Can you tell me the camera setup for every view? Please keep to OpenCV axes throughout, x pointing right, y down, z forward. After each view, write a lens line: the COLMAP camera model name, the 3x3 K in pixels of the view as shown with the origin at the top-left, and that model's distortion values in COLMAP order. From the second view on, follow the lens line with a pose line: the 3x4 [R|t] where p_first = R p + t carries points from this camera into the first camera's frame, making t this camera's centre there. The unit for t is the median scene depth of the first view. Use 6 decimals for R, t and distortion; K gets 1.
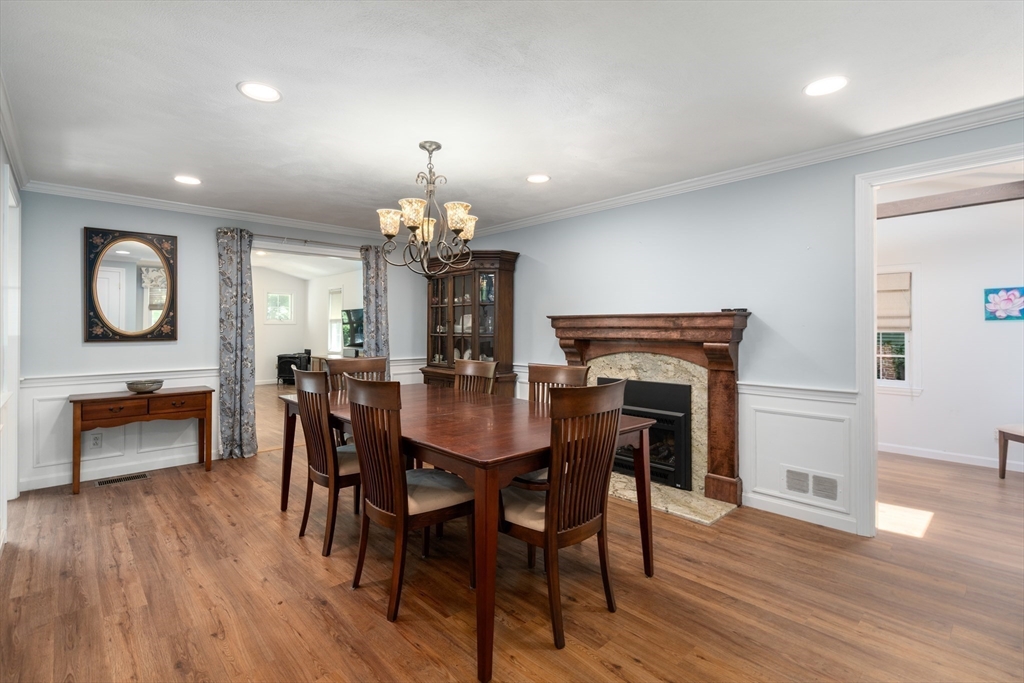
lens RADIAL K [[477.3, 0, 511.4], [0, 477.3, 324.5], [0, 0, 1]] dist [-0.000429, 0.000946]
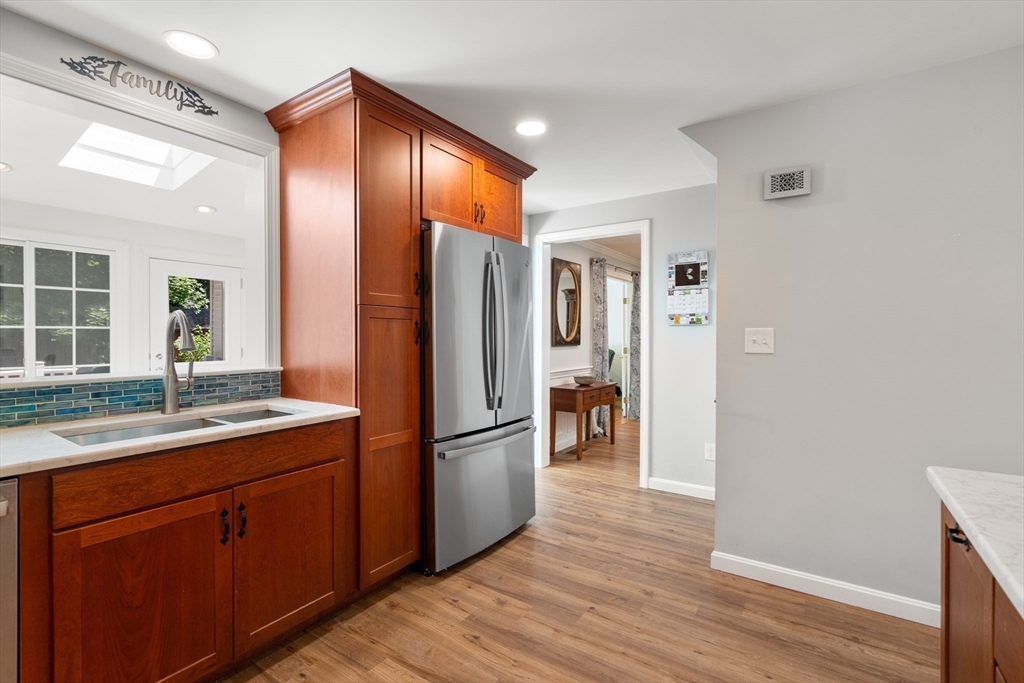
lens RADIAL K [[466.7, 0, 512.5], [0, 466.7, 339.4], [0, 0, 1]] dist [-0.001546, 0.000079]
pose [[0.977781, 0.003266, 0.209604, -1.435073], [-0.006842, 0.999843, 0.016339, -0.002443], [-0.209517, -0.017410, 0.977650, -0.243899]]
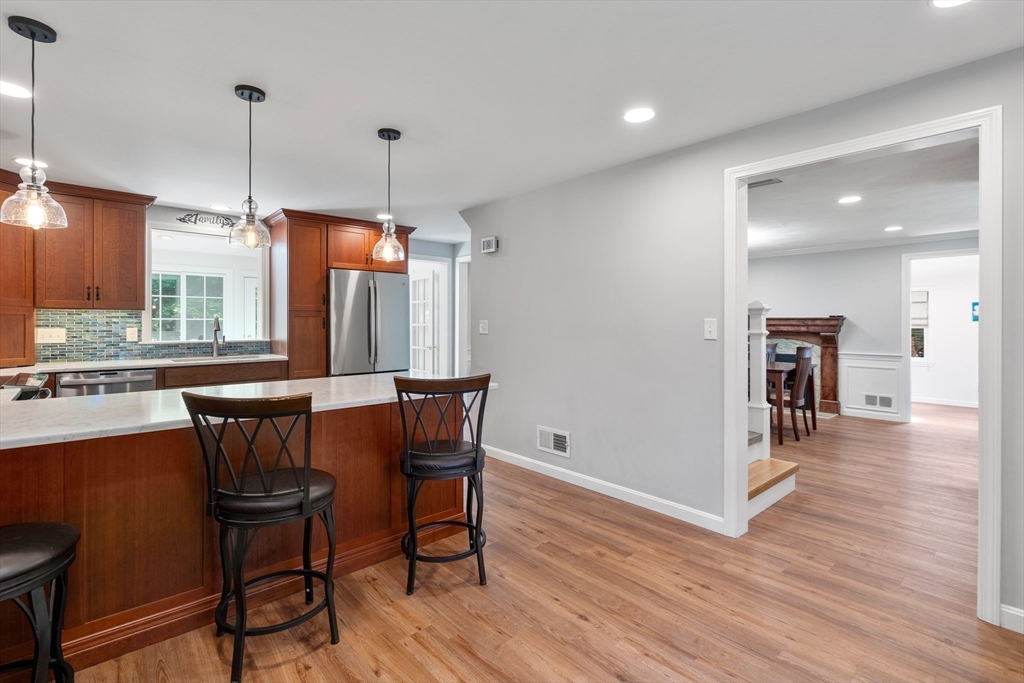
lens RADIAL K [[471.7, 0, 510.8], [0, 471.7, 322.7], [0, 0, 1]] dist [0.000341, 0.000054]
pose [[0.999688, 0.003736, -0.024698, -0.818787], [-0.003527, 0.999958, 0.008472, -0.015273], [0.024728, -0.008382, 0.999659, -0.967964]]
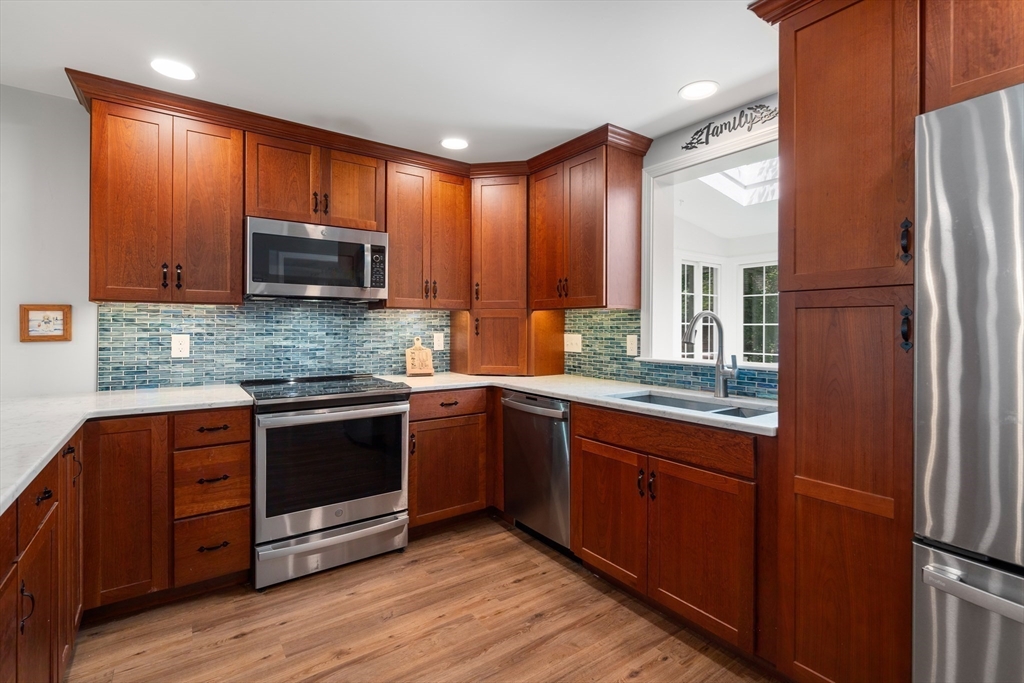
lens RADIAL K [[477.3, 0, 511.4], [0, 477.3, 324.5], [0, 0, 1]] dist [-0.000429, 0.000946]
pose [[-0.137703, -0.003261, -0.990468, -0.992027], [0.005006, 0.999980, -0.003989, -0.003726], [0.990461, -0.005507, -0.137683, 0.196976]]
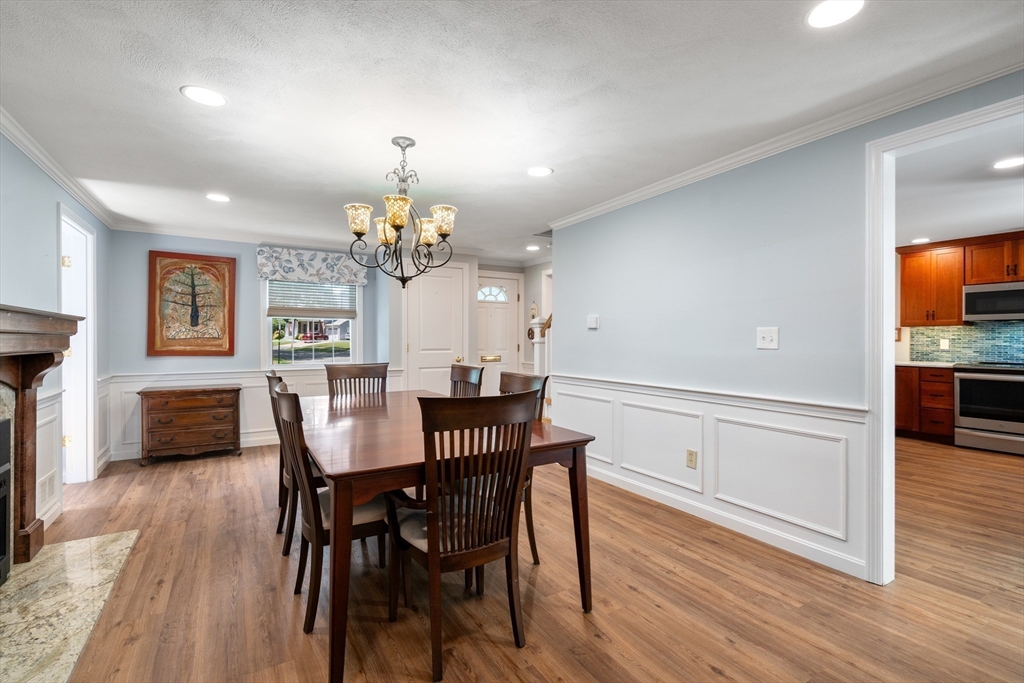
lens RADIAL K [[466.7, 0, 512.5], [0, 466.7, 339.4], [0, 0, 1]] dist [-0.001546, 0.000079]
pose [[-0.977140, 0.000836, 0.212595, -0.492436], [-0.000732, 0.999973, -0.007294, 0.021359], [-0.212596, -0.007283, -0.977113, 1.582354]]
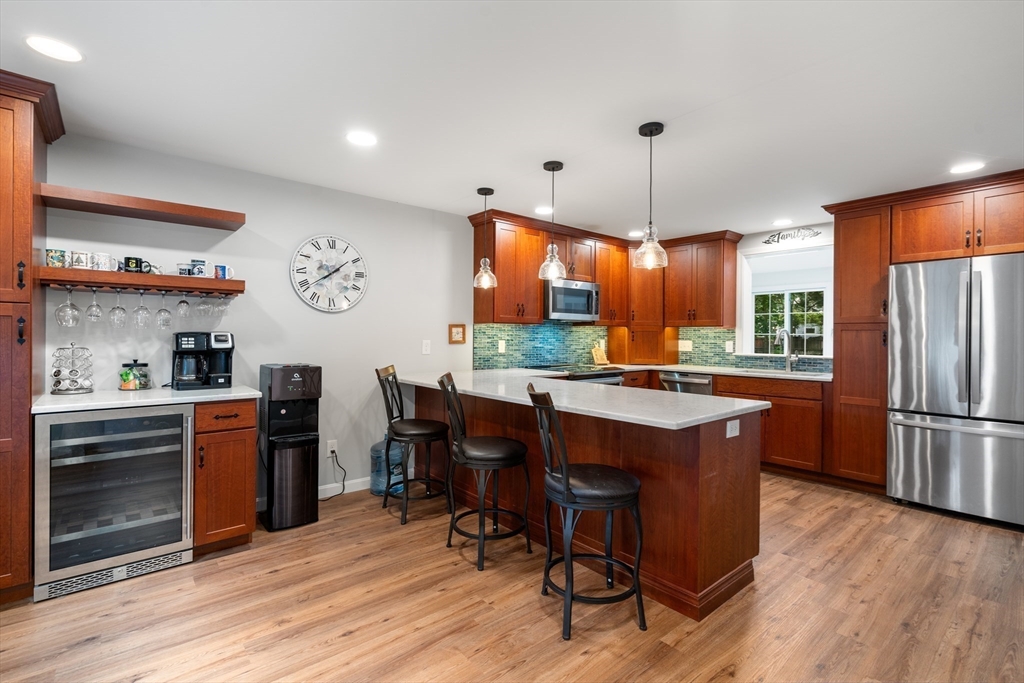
lens RADIAL K [[470.2, 0, 513.7], [0, 470.2, 334.8], [0, 0, 1]] dist [-0.000376, 0.000095]
pose [[-0.052936, 0.001850, -0.998596, -0.294625], [0.001606, 0.999997, 0.001768, -0.011777], [0.998597, -0.001510, -0.052938, -0.335052]]
